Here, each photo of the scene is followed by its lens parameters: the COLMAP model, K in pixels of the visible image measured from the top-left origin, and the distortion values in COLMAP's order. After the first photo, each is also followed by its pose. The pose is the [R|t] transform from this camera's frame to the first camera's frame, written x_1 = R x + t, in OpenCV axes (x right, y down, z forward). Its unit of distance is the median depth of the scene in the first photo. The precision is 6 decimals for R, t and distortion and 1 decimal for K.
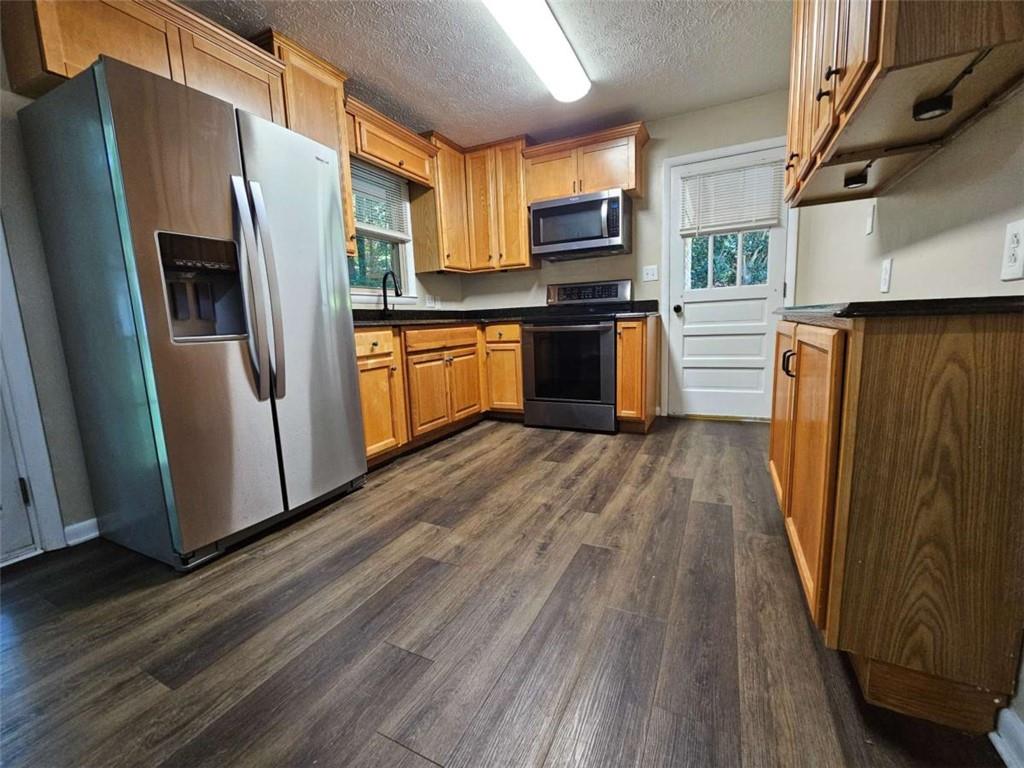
lens RADIAL K [[422.3, 0, 515.8], [0, 422.3, 381.4], [0, 0, 1]] dist [0.000351, 0.000391]
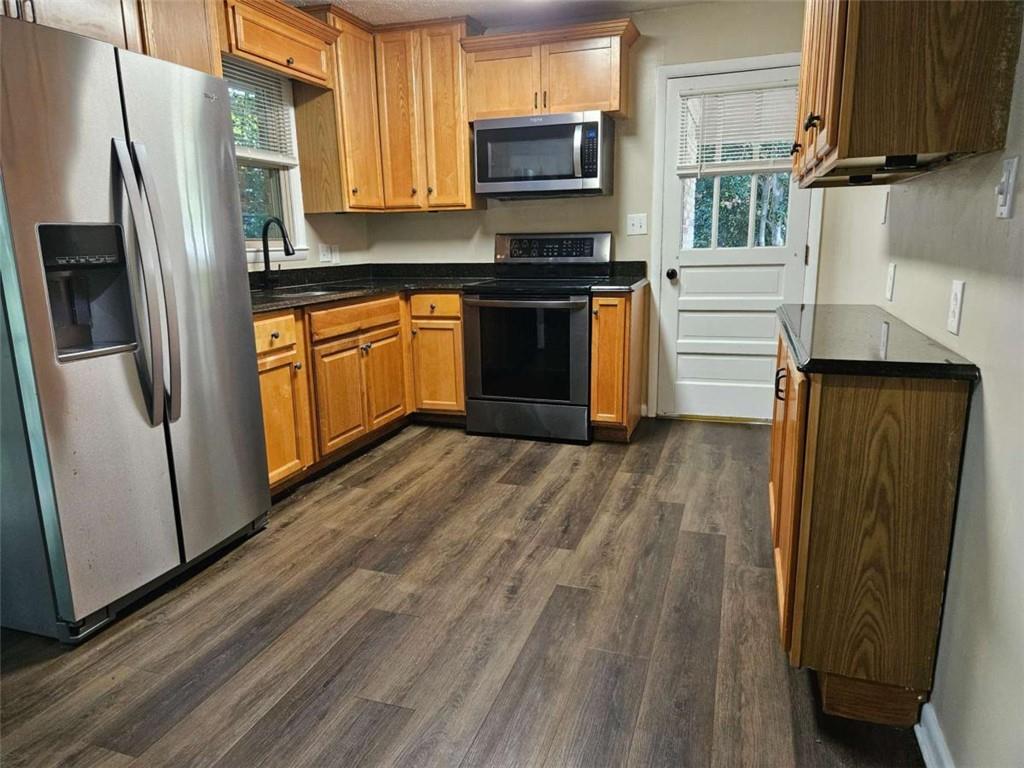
lens RADIAL K [[685.5, 0, 510.4], [0, 685.5, 380.3], [0, 0, 1]] dist [0.079419, -0.065819]
pose [[0.991546, -0.006416, 0.129595, -0.081835], [-0.001505, 0.998141, 0.060929, -0.083668], [-0.129745, -0.060609, 0.989693, -0.252034]]
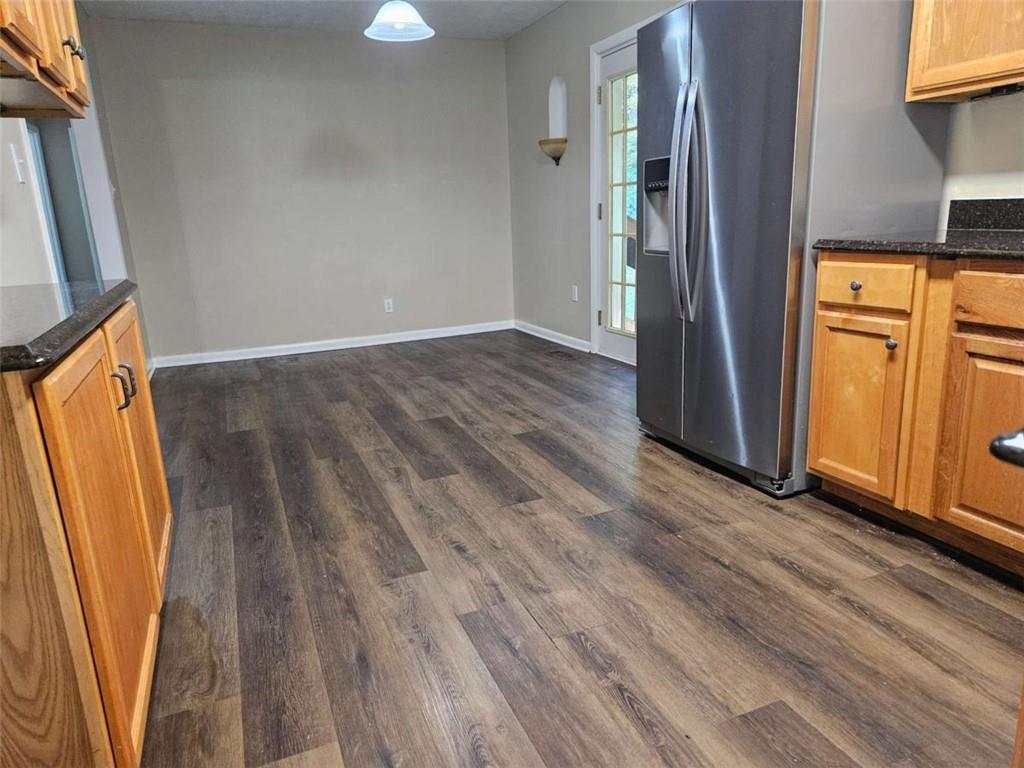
lens RADIAL K [[685.2, 0, 511.7], [0, 685.2, 388.9], [0, 0, 1]] dist [0.076513, -0.057873]
pose [[-0.656741, 0.249396, -0.711683, 0.593794], [-0.043627, 0.929586, 0.366015, -0.265978], [0.752853, 0.271426, -0.599617, 1.216775]]
